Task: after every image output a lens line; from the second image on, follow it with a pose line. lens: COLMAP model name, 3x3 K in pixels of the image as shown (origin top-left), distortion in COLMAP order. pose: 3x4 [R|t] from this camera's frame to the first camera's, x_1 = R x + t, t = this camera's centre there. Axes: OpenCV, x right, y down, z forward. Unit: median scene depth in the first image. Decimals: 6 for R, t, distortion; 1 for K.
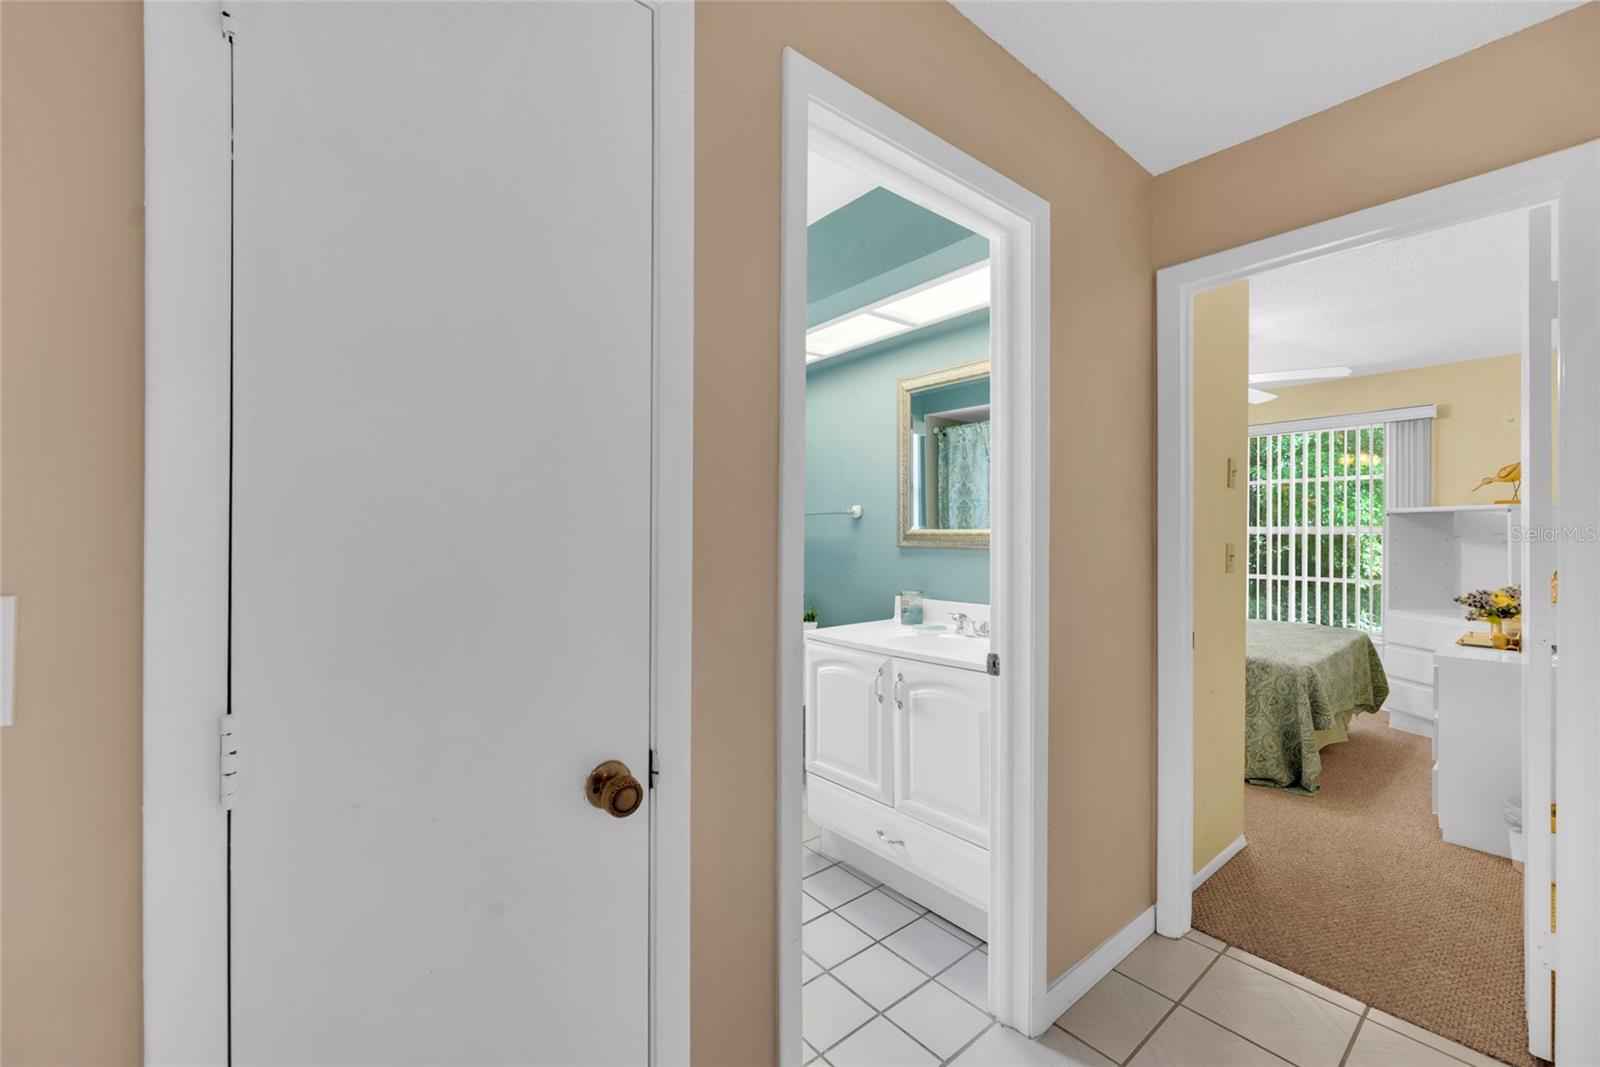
lens RADIAL K [[642.1, 0, 825.8], [0, 642.1, 543.2], [0, 0, 1]] dist [0.000331, 0.000263]
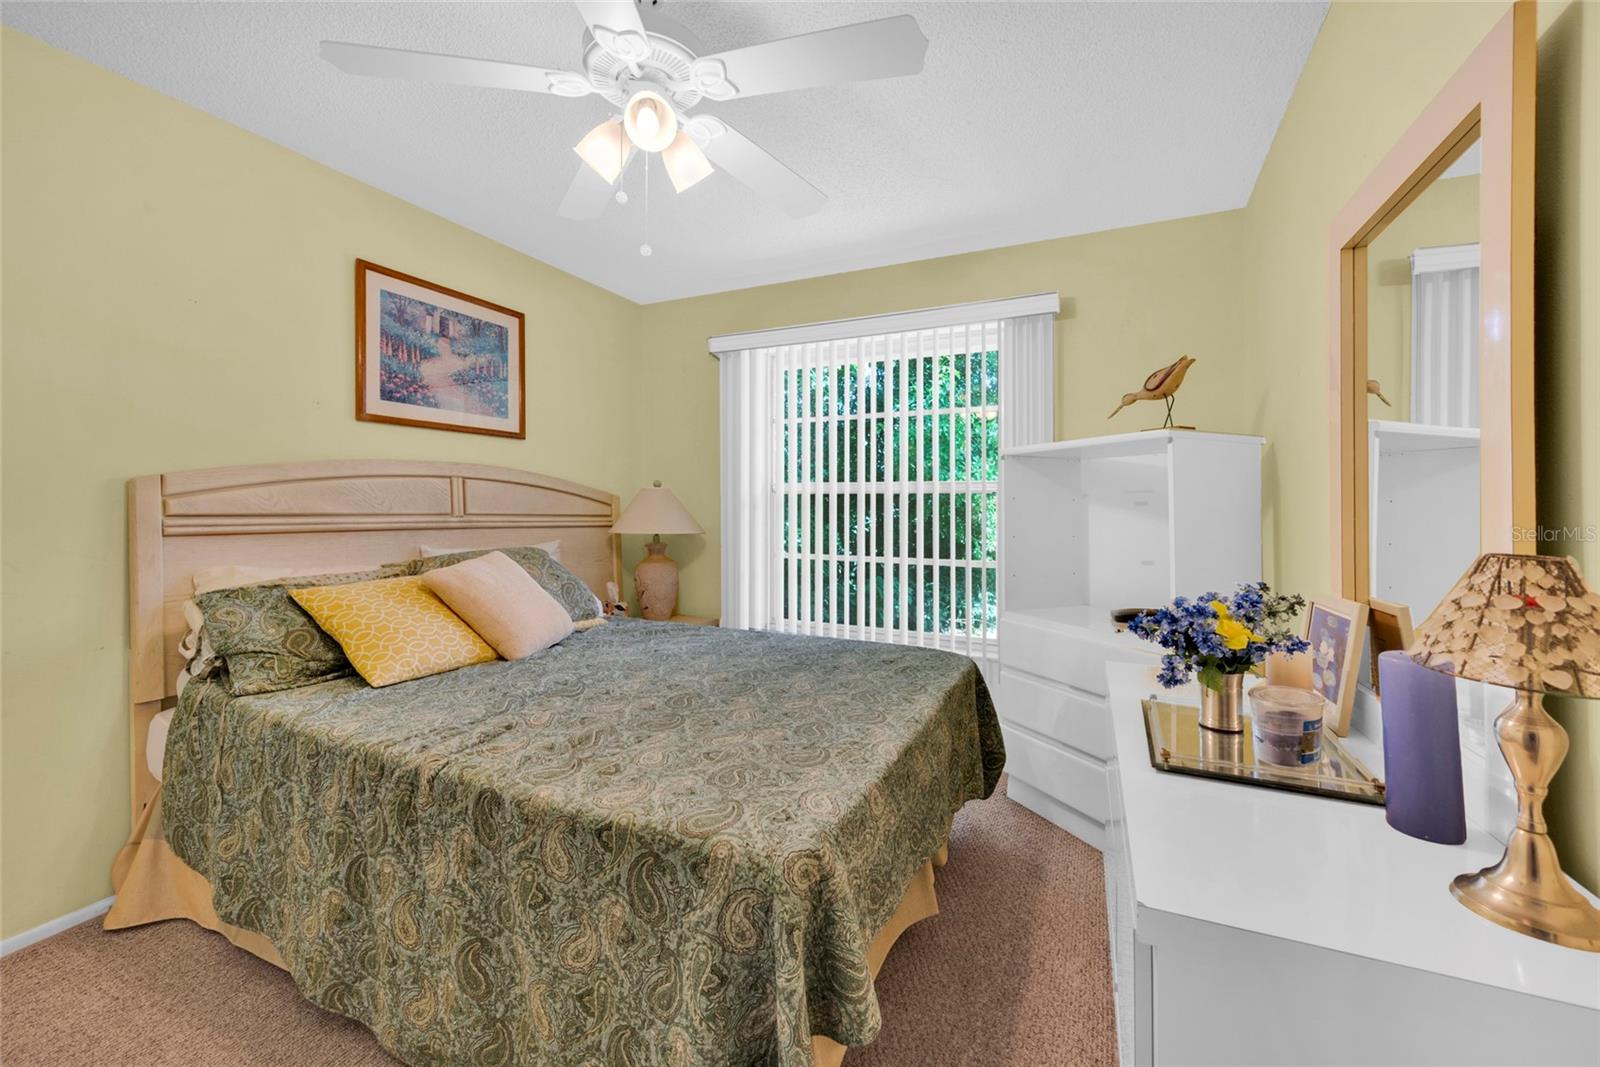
lens RADIAL K [[641.6, 0, 803.4], [0, 641.6, 516.3], [0, 0, 1]] dist [-0.000458, 0.000300]
pose [[0.916896, -0.003838, 0.399108, 0.495301], [0.006596, 0.999963, -0.005537, 0.016127], [-0.399072, 0.007710, 0.916887, 0.559131]]
